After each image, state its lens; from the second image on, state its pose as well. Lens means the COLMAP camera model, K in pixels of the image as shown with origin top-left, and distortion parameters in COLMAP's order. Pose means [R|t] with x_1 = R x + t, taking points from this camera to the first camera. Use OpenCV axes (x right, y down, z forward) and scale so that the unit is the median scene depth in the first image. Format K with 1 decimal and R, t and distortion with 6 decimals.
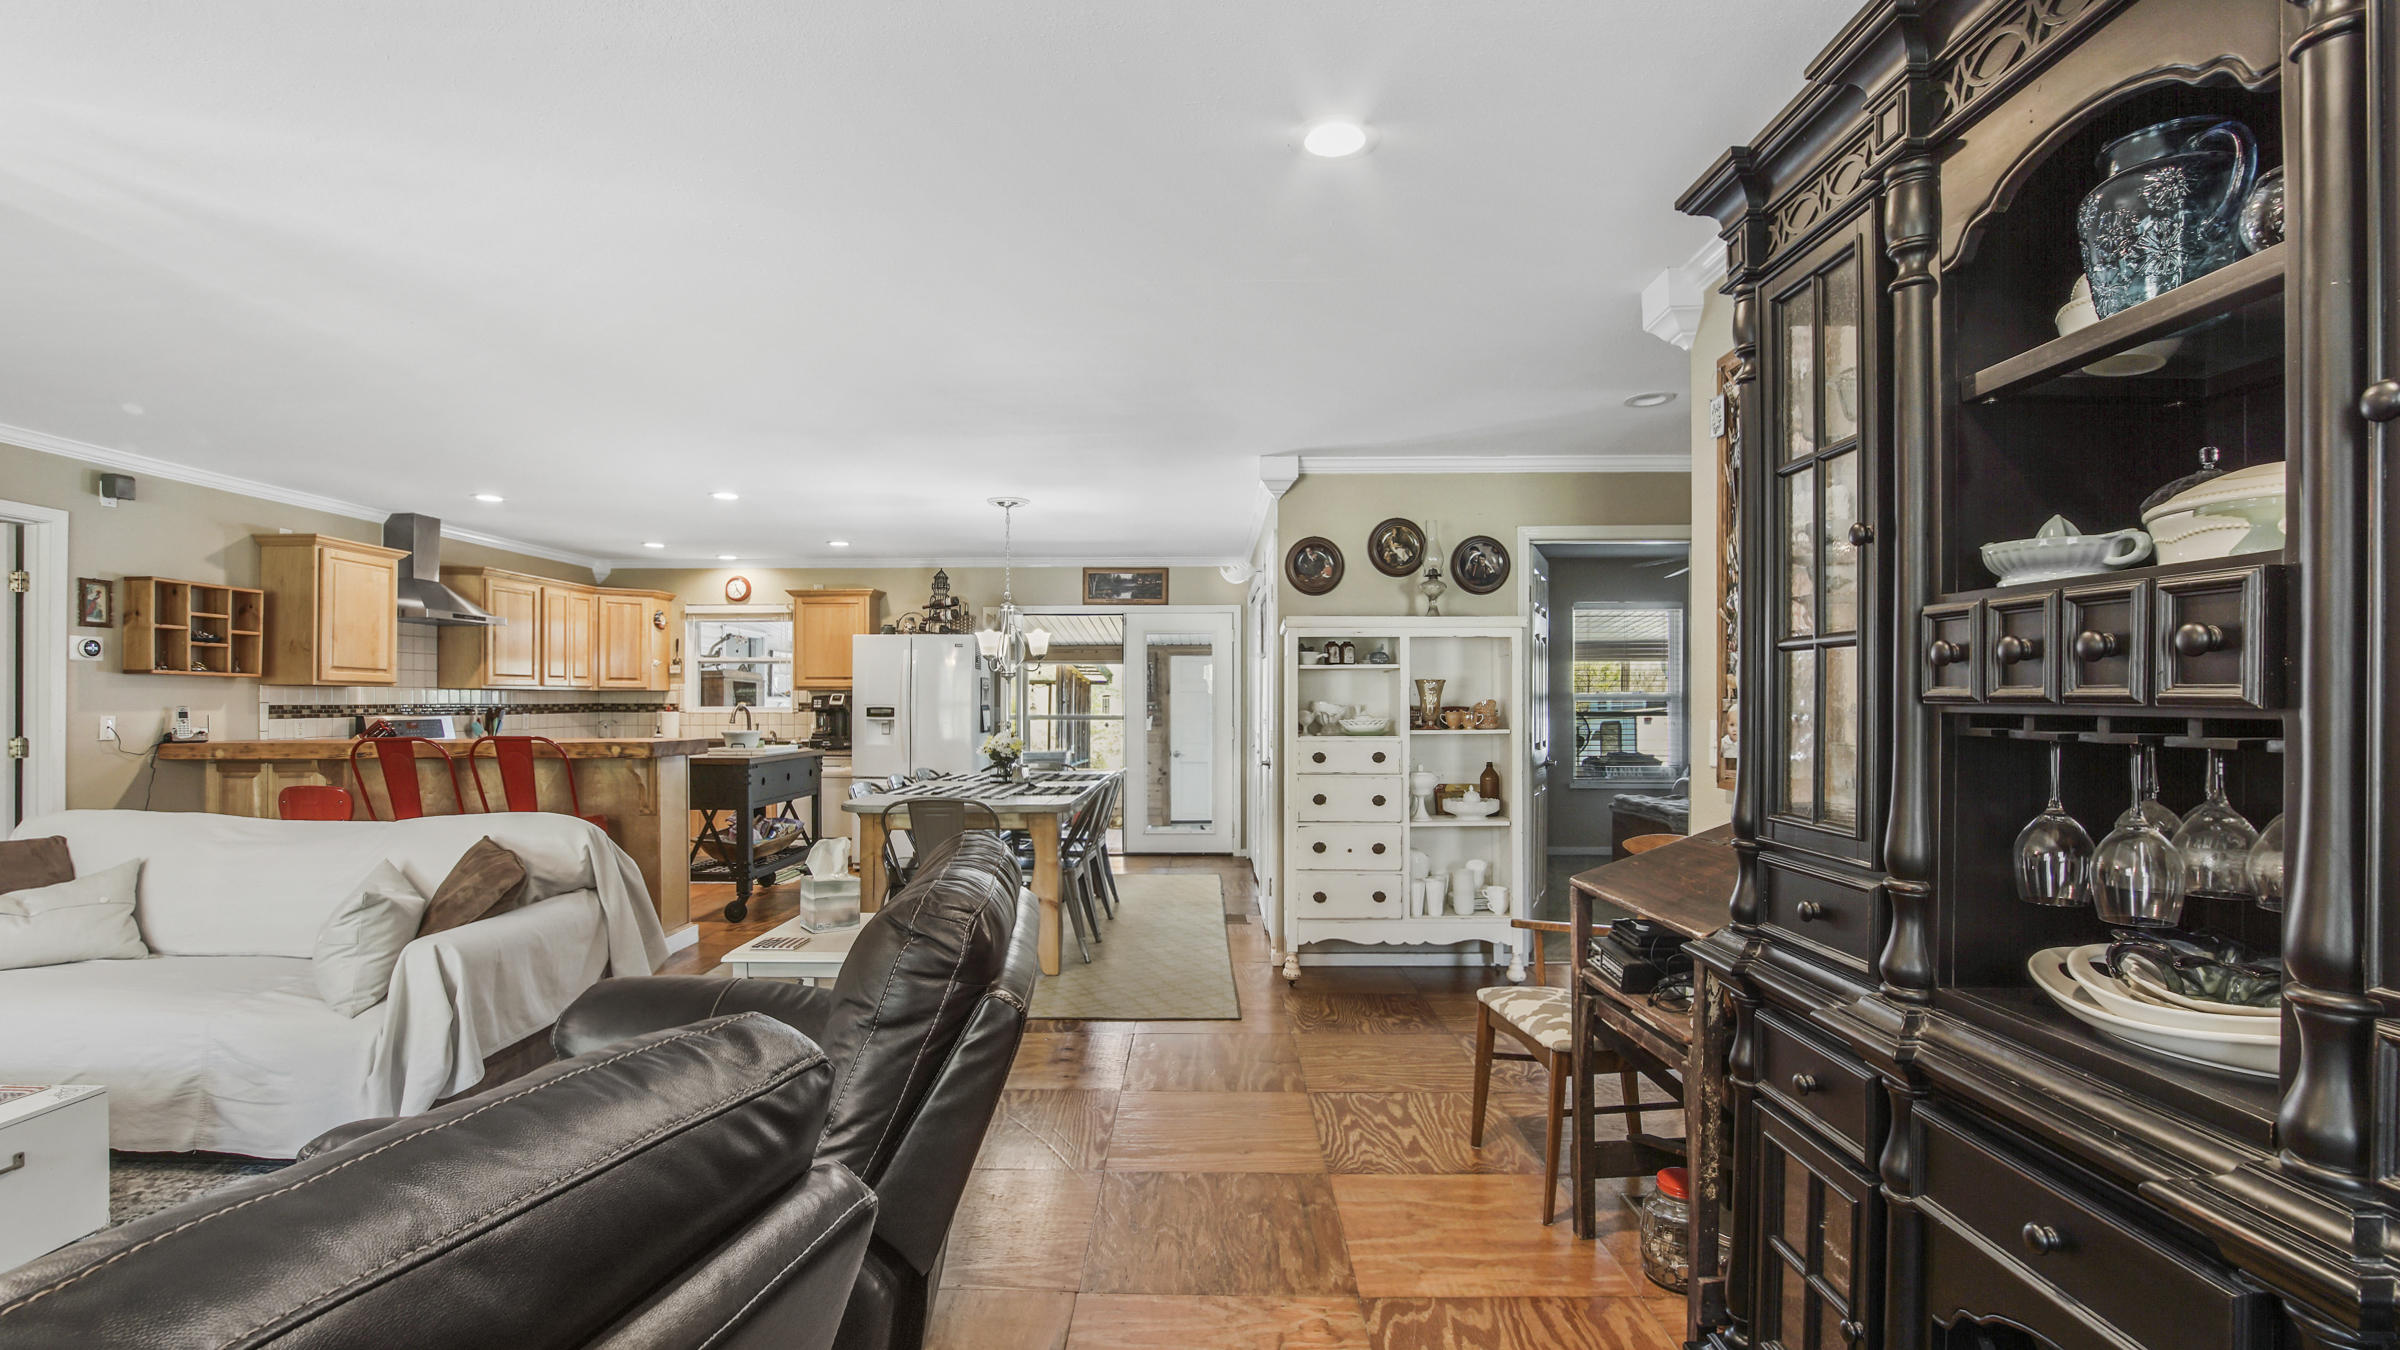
lens RADIAL K [[1113.0, 0, 1193.6], [0, 1113.0, 697.6], [0, 0, 1]] dist [-0.006186, -0.000545]
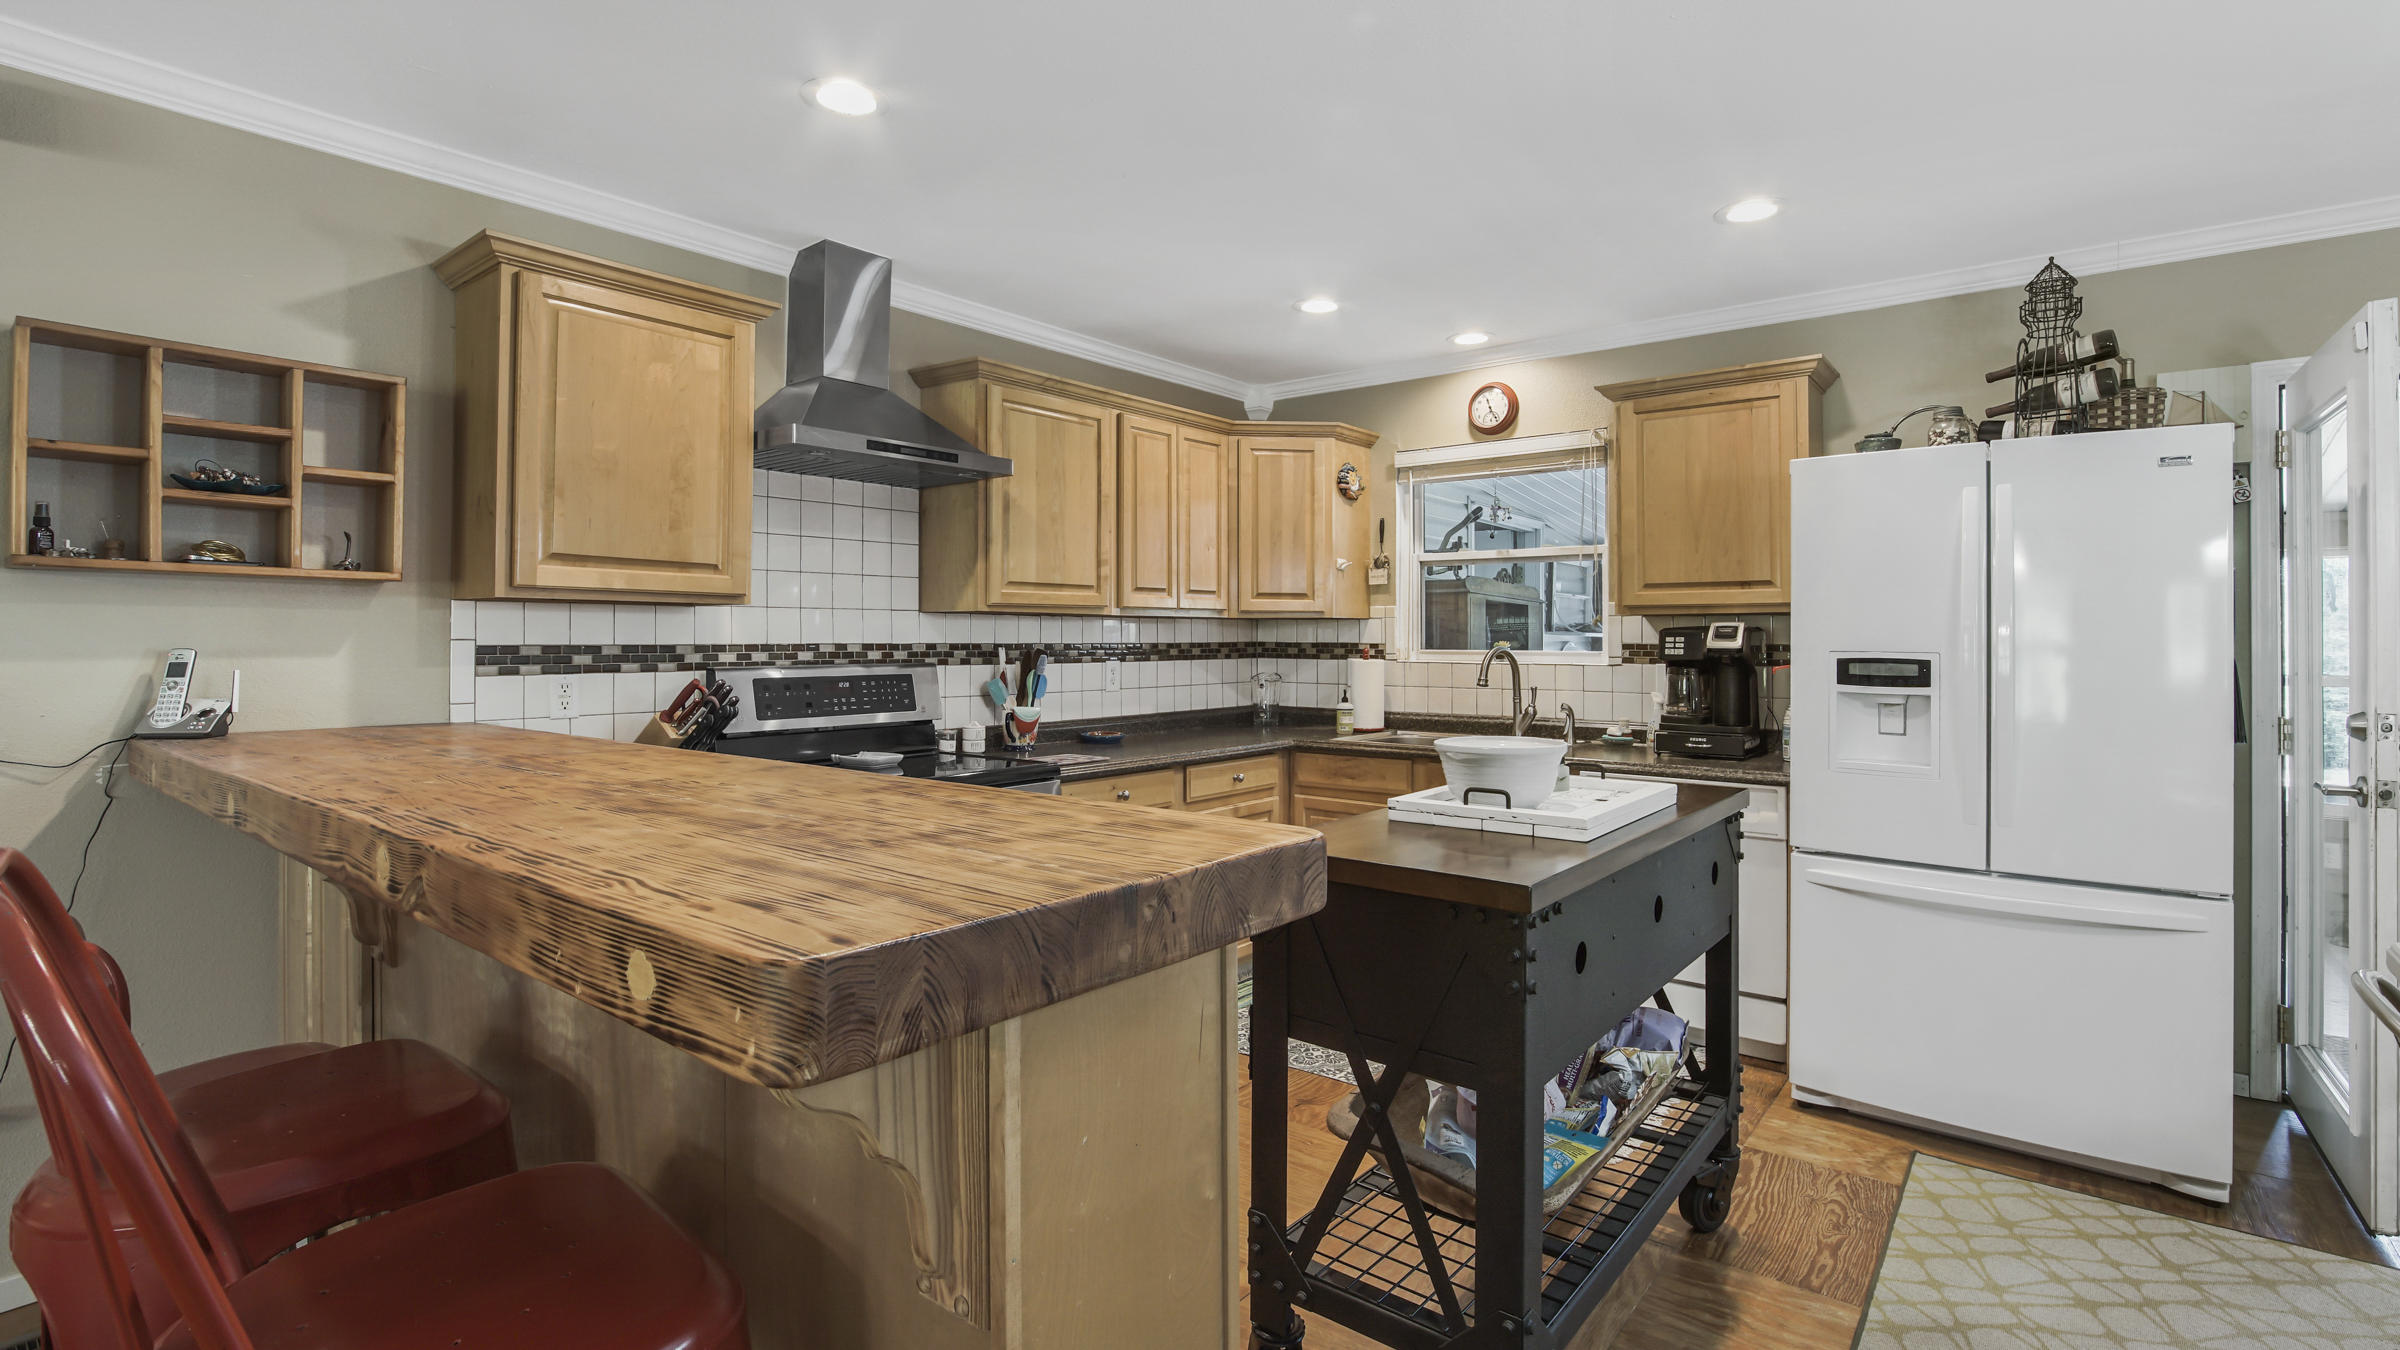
lens RADIAL K [[1104.0, 0, 1190.4], [0, 1104.0, 596.4], [0, 0, 1]] dist [0.015992, -0.000184]
pose [[0.782211, -0.020181, -0.622686, -0.222455], [-0.001428, 0.999415, -0.034184, 0.001397], [0.623011, 0.027628, 0.781725, 0.564426]]
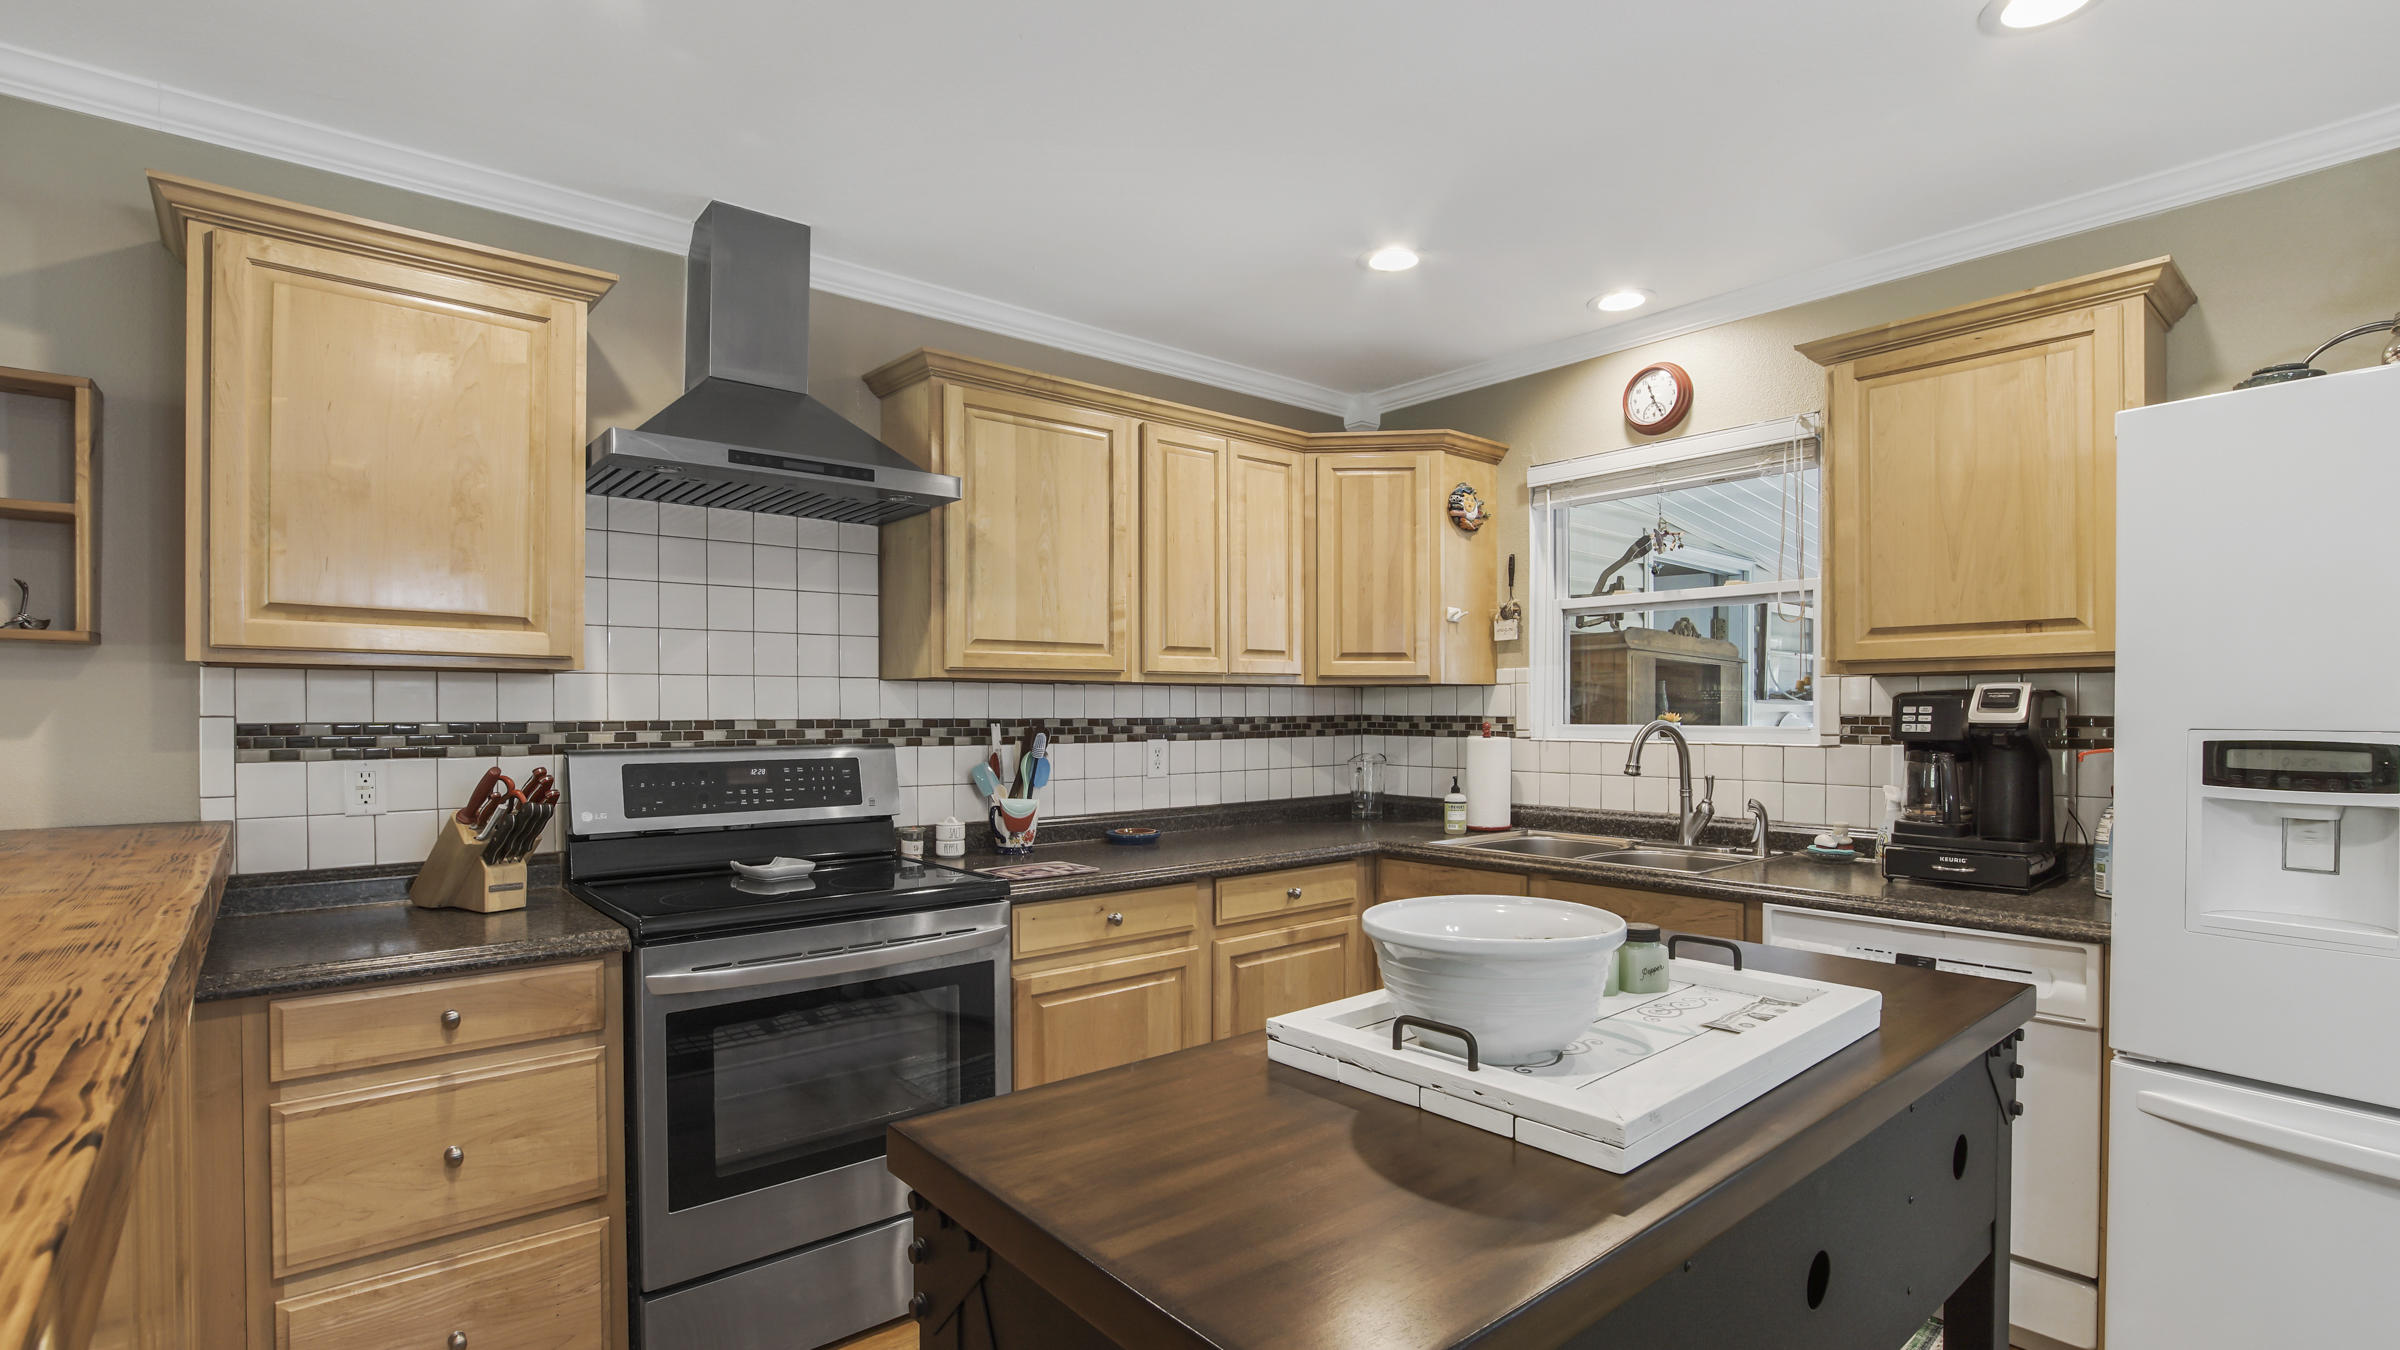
lens RADIAL K [[1113.0, 0, 1193.6], [0, 1113.0, 697.6], [0, 0, 1]] dist [-0.006186, -0.000545]
pose [[0.653931, -0.008448, -0.756507, -0.246280], [0.003570, 0.999961, -0.008080, 0.001617], [0.756546, 0.002583, 0.653936, 0.679152]]
